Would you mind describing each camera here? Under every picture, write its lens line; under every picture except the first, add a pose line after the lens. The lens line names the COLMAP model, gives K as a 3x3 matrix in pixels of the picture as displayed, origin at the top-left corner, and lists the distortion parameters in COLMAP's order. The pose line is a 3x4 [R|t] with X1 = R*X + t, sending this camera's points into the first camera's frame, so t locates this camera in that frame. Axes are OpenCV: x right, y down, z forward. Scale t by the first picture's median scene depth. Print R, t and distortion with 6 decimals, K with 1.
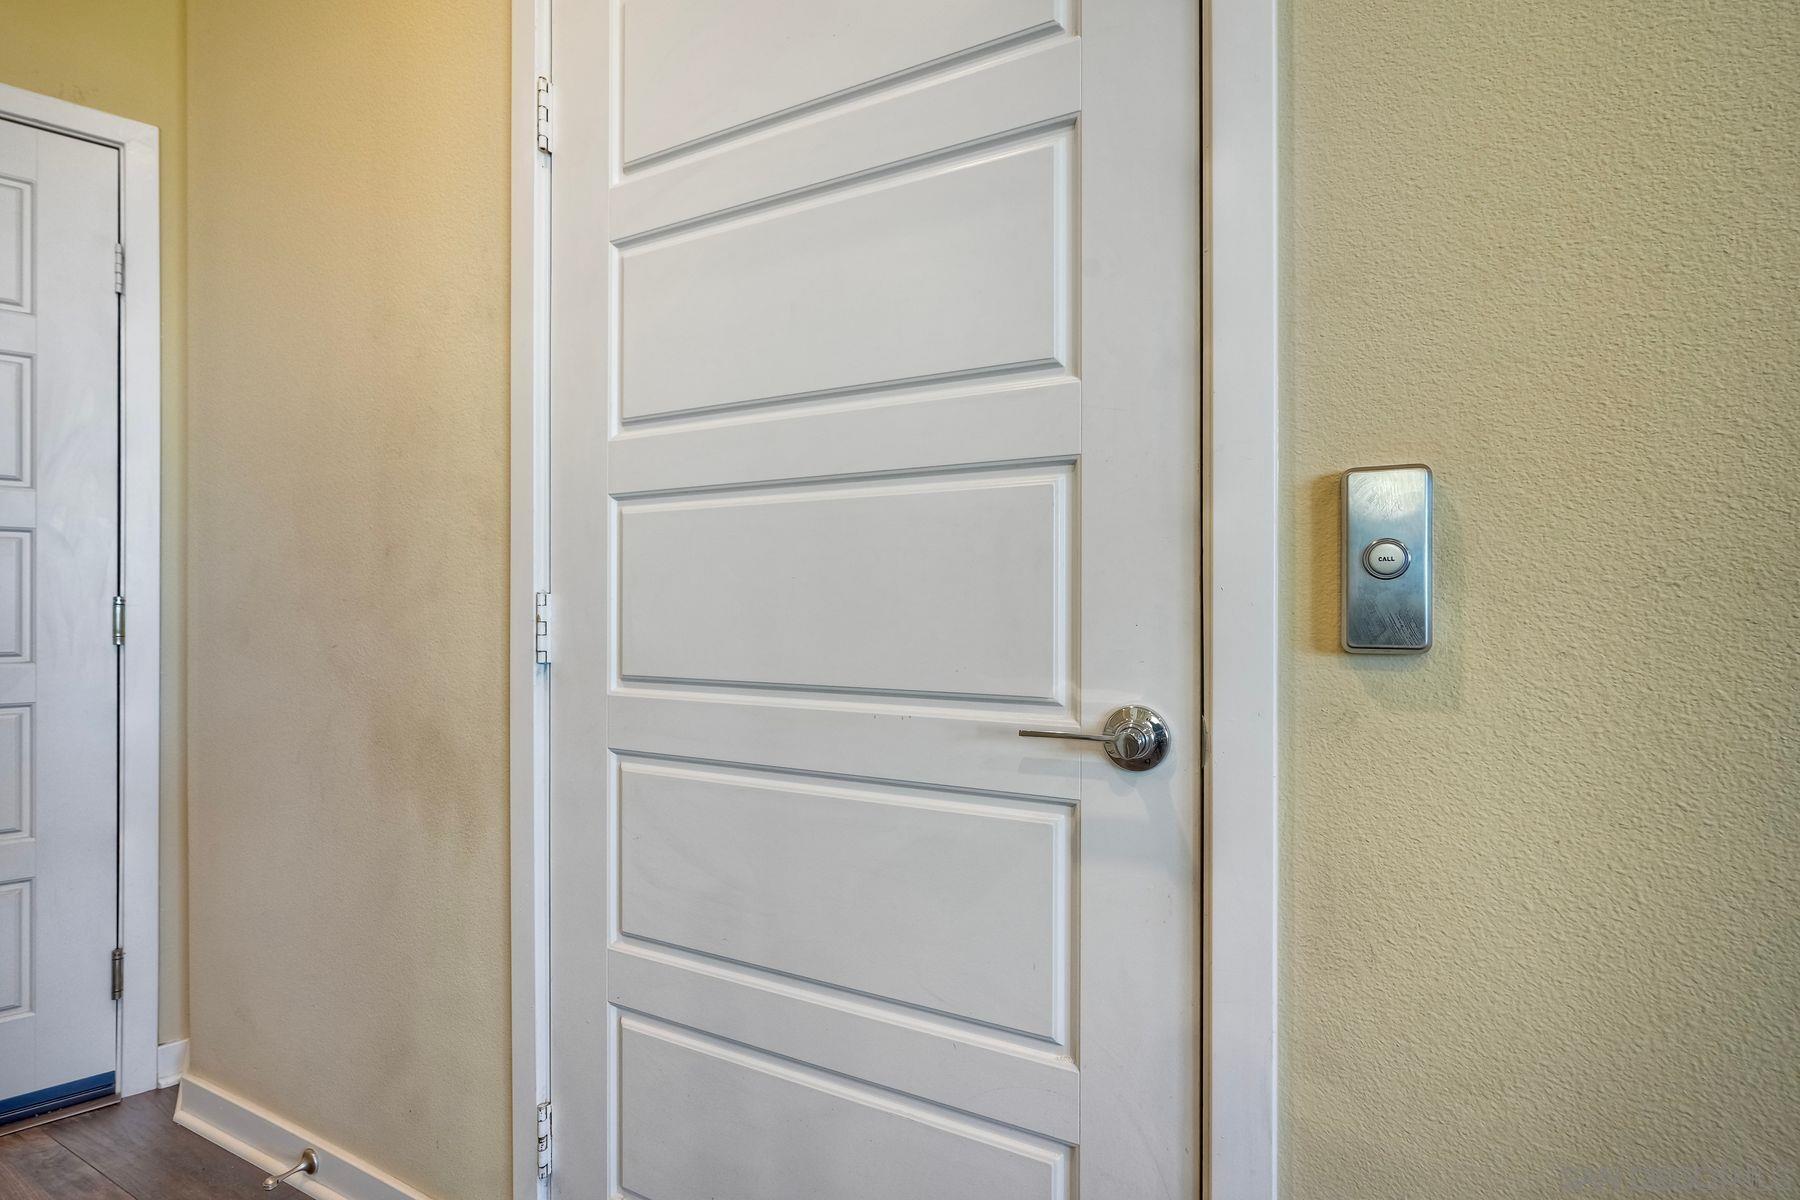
lens RADIAL K [[838.4, 0, 900.3], [0, 838.4, 598.1], [0, 0, 1]] dist [0.000194, 0.000006]
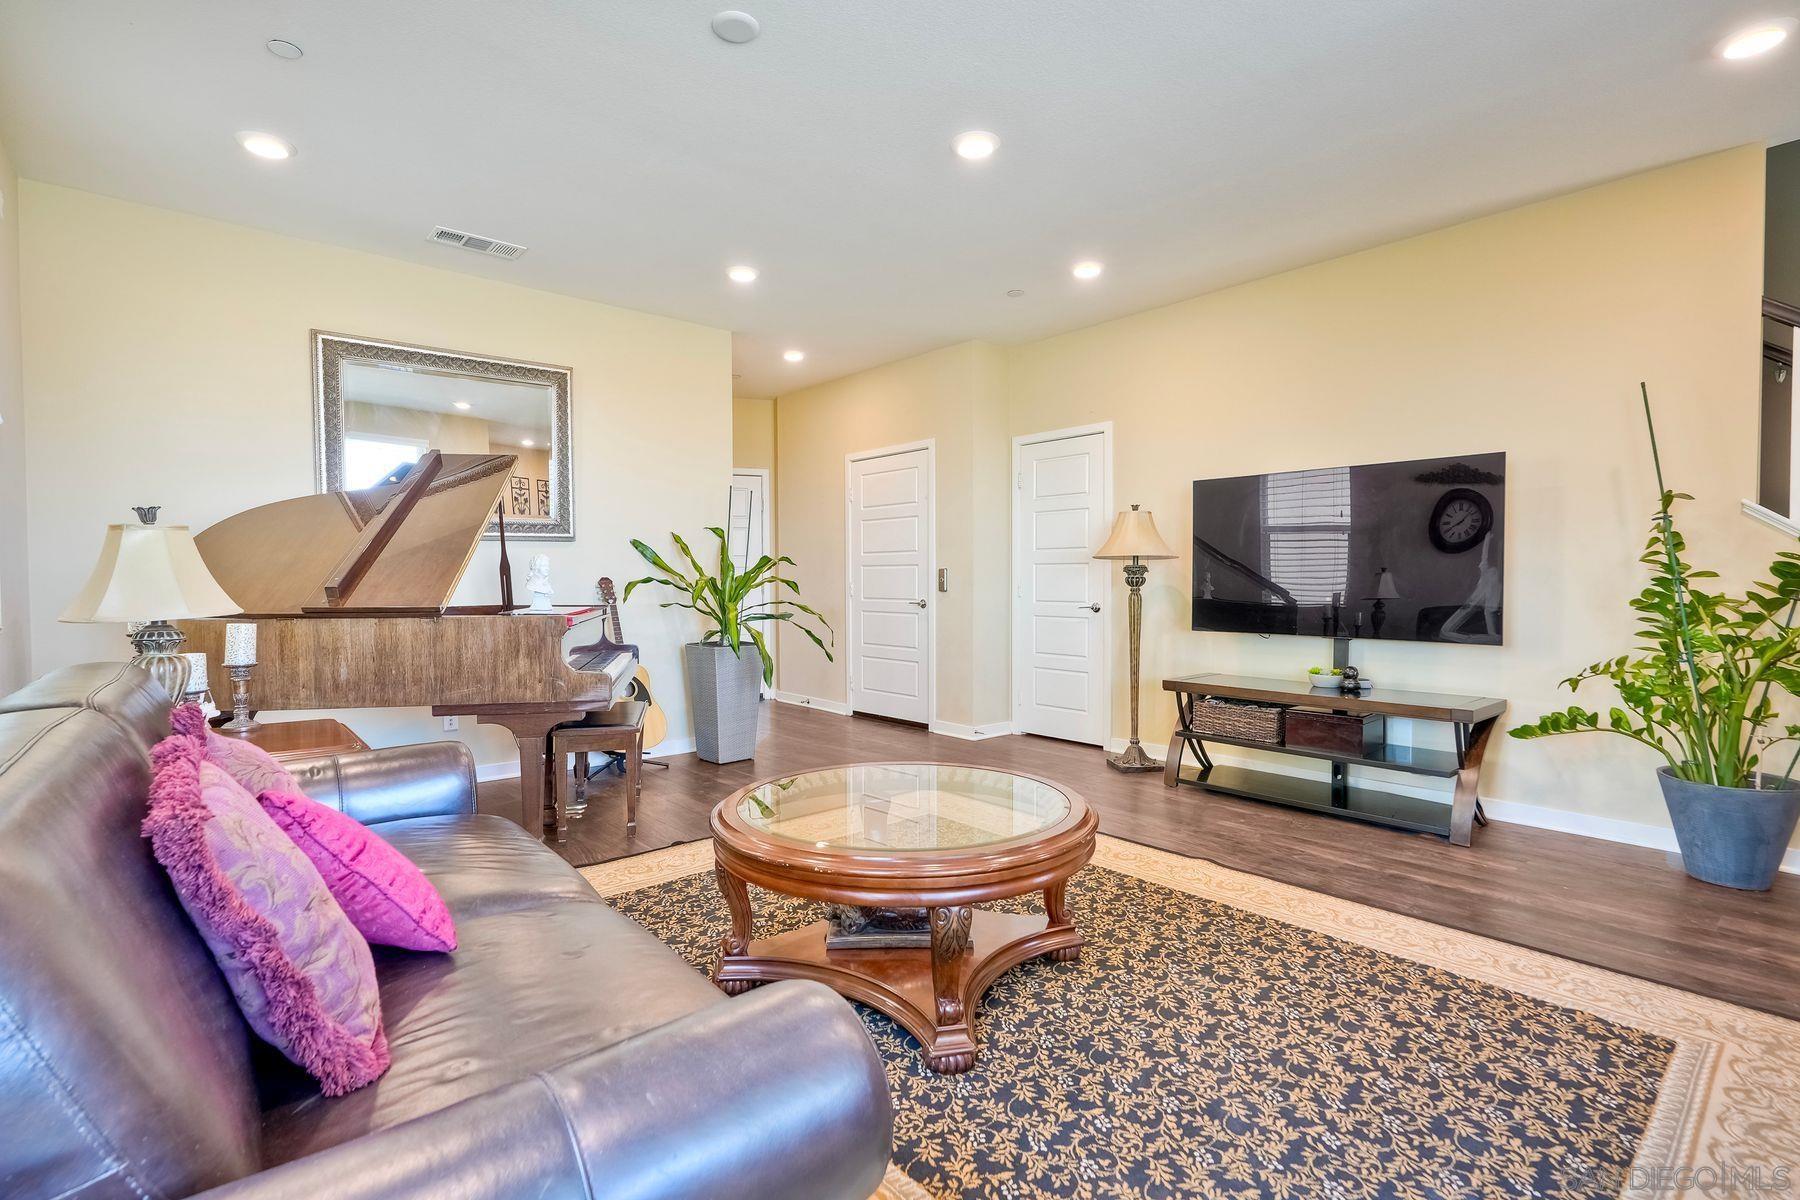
lens RADIAL K [[838.4, 0, 900.0], [0, 838.4, 598.1], [0, 0, 1]] dist [0.000194, 0.000006]
pose [[0.932724, 0.003373, -0.360576, 1.931567], [0.004235, 0.999785, 0.020310, -0.018967], [0.360567, -0.020471, 0.932509, -4.178901]]
